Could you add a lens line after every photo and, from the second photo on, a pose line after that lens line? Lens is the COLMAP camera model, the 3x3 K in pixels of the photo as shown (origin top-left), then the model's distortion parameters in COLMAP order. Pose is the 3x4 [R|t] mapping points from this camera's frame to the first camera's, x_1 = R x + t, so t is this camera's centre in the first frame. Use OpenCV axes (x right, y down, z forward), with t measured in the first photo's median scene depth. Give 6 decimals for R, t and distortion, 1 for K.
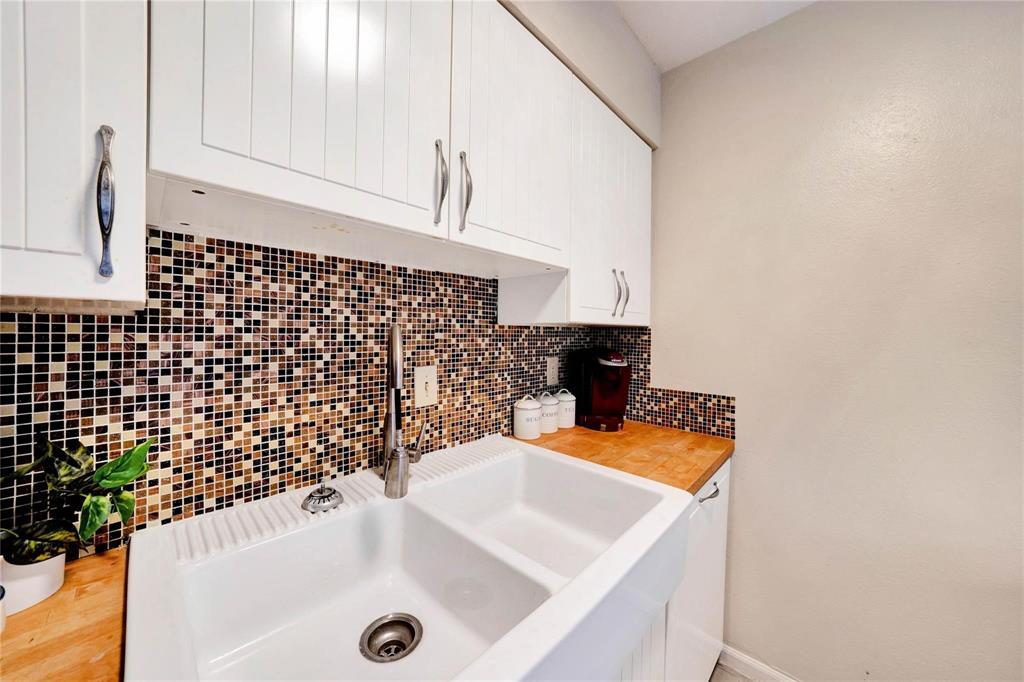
lens RADIAL K [[354.3, 0, 512.1], [0, 354.3, 333.5], [0, 0, 1]] dist [-0.017223, 0.000186]
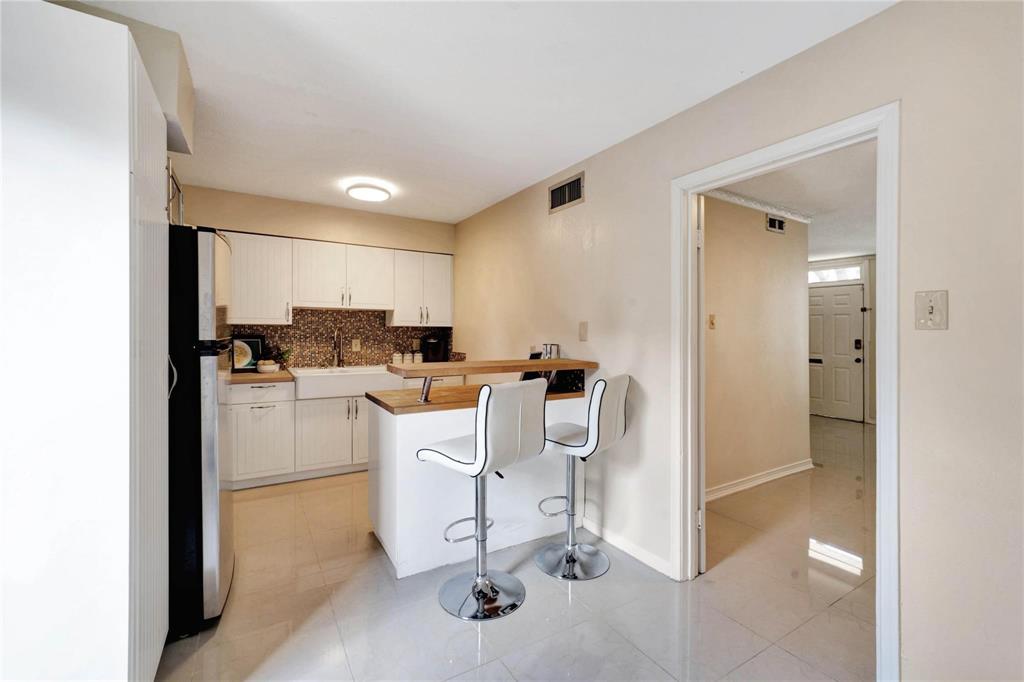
lens RADIAL K [[441.9, 0, 512.0], [0, 441.9, 341.0], [0, 0, 1]] dist [0.012390, 0.000047]
pose [[0.962502, 0.007849, -0.271160, 2.519613], [-0.002961, 0.999826, 0.018430, 0.030143], [0.271258, -0.016936, 0.962358, -2.860174]]
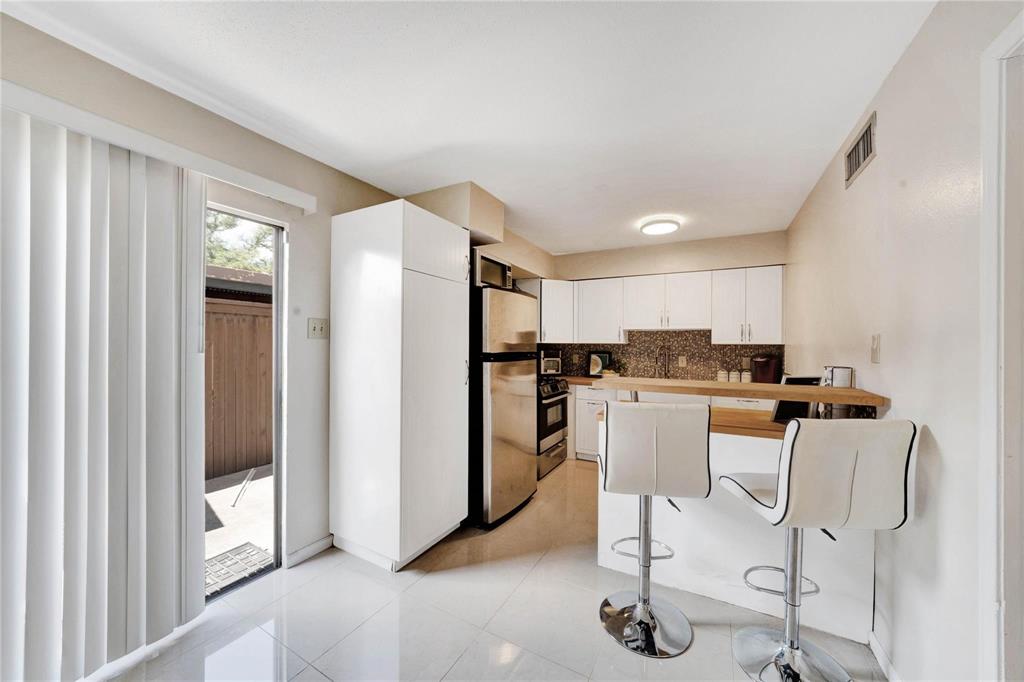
lens RADIAL K [[364.4, 0, 518.3], [0, 364.4, 346.6], [0, 0, 1]] dist [-0.019398, 0.009985]
pose [[0.263736, -0.002477, -0.964592, 3.295559], [-0.010562, 0.999929, -0.005455, 0.033151], [0.964537, 0.011627, 0.263692, -1.849413]]
